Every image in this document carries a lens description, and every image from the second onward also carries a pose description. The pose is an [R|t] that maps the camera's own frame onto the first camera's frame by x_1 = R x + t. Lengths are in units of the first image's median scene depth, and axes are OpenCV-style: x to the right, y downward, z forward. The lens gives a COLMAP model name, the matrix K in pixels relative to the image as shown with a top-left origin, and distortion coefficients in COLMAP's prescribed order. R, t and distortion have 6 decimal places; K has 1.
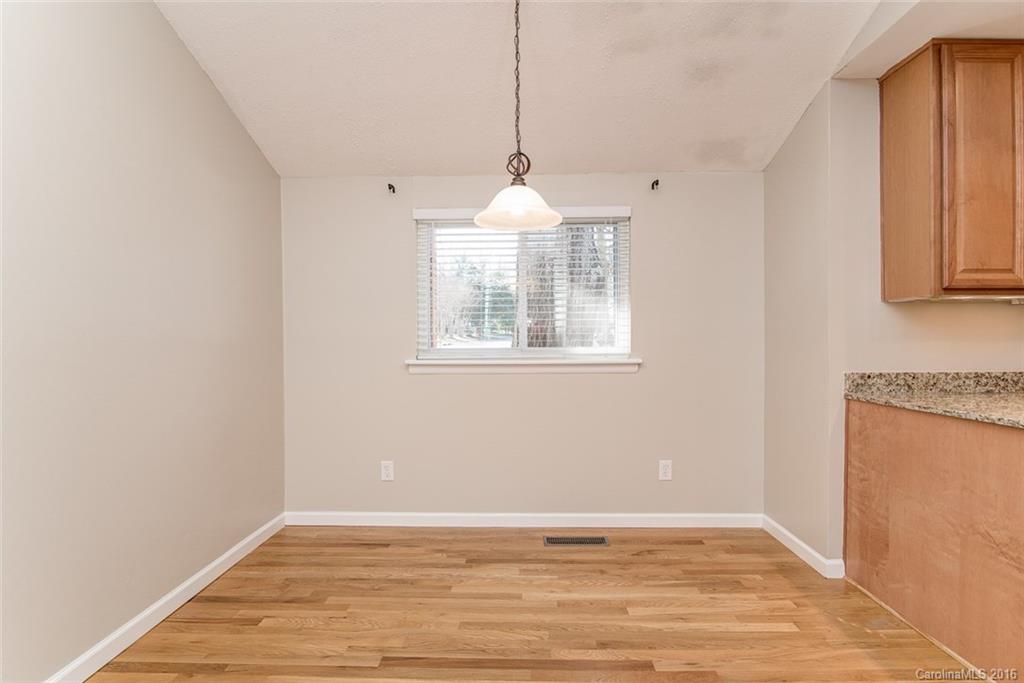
lens RADIAL K [[472.5, 0, 522.7], [0, 472.5, 348.2], [0, 0, 1]] dist [-0.019703, -0.000093]
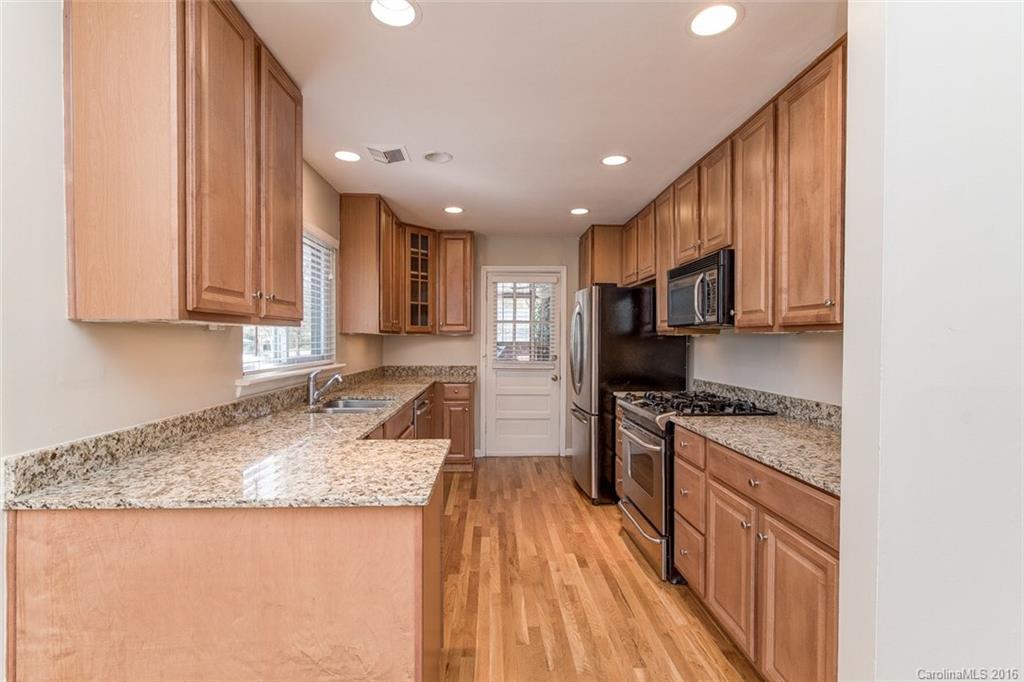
lens RADIAL K [[470.5, 0, 491.8], [0, 470.5, 345.1], [0, 0, 1]] dist [0.000930, 0.000733]
pose [[-0.033055, -0.010039, 0.999403, 0.172389], [0.008349, 0.999912, 0.010320, -0.071219], [-0.999419, 0.008685, -0.032968, 0.503956]]
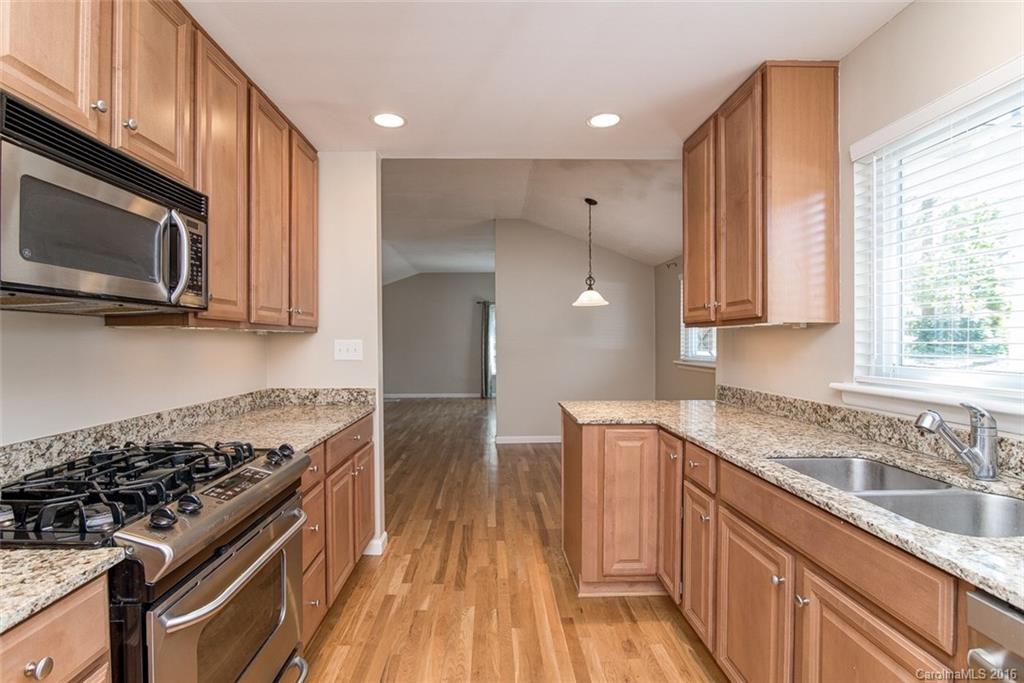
lens RADIAL K [[473.0, 0, 495.7], [0, 473.0, 344.9], [0, 0, 1]] dist [-0.015242, -0.000089]
pose [[0.038492, 0.010836, -0.999200, 1.988855], [-0.008100, 0.999912, 0.010531, -0.065991], [0.999226, 0.007688, 0.038577, 0.334754]]
